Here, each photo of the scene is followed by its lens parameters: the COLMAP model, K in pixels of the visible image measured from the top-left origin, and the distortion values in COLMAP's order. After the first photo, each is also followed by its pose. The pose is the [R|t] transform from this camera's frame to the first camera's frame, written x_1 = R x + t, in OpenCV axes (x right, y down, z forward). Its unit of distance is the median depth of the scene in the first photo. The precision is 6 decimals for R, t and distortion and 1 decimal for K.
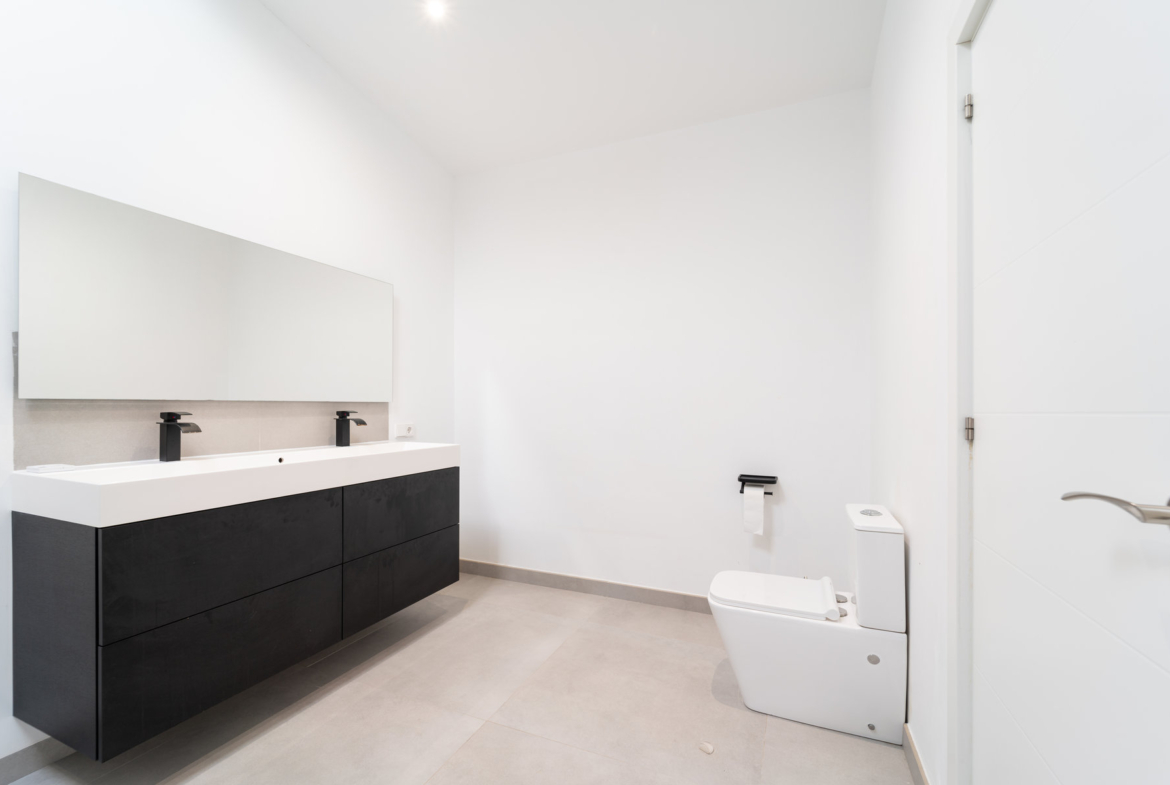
lens RADIAL K [[508.7, 0, 585.3], [0, 508.7, 407.0], [0, 0, 1]] dist [0.000446, -0.000001]
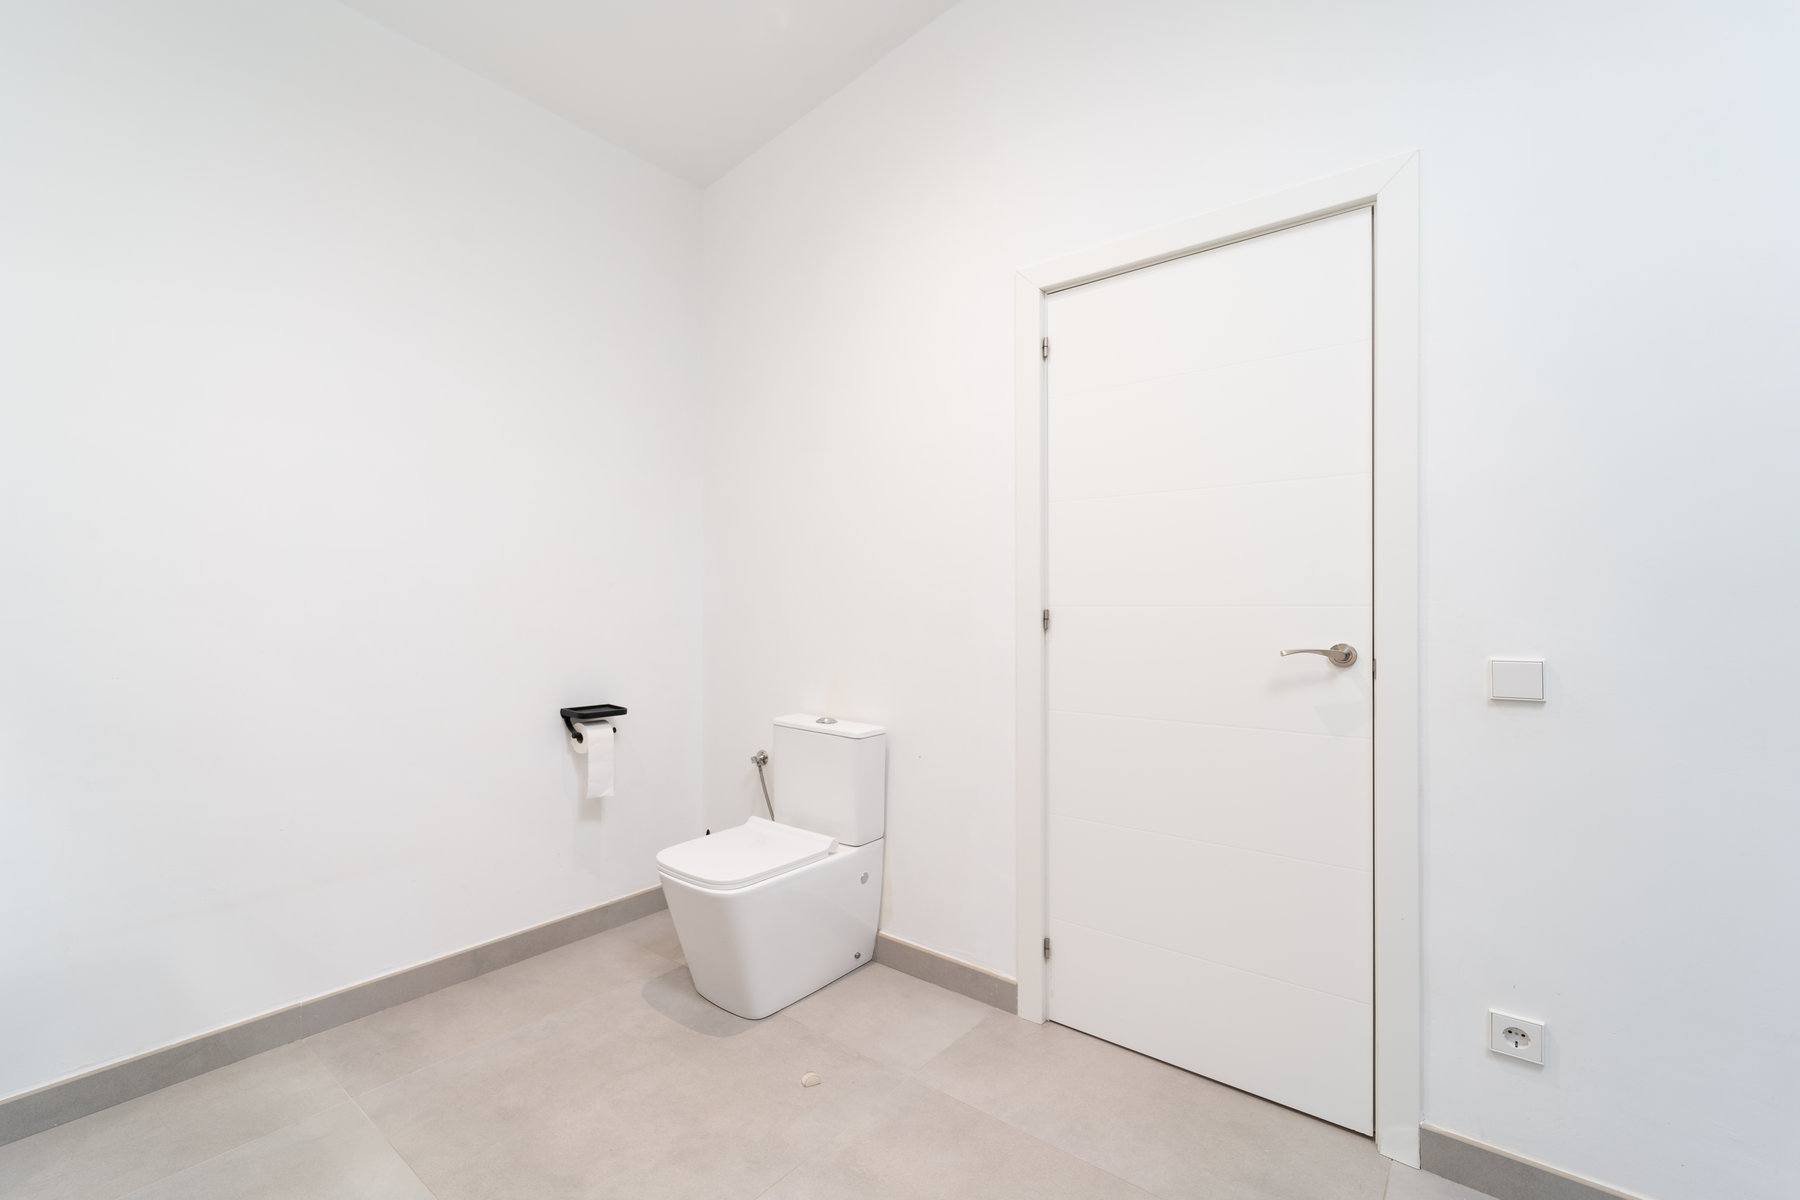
lens RADIAL K [[723.9, 0, 939.1], [0, 723.9, 601.5], [0, 0, 1]] dist [0.000737, 0.000011]
pose [[0.290834, -0.002990, 0.956769, -0.582480], [-0.004168, 0.999982, 0.004392, -0.003112], [-0.956765, -0.005265, 0.290816, 0.464167]]
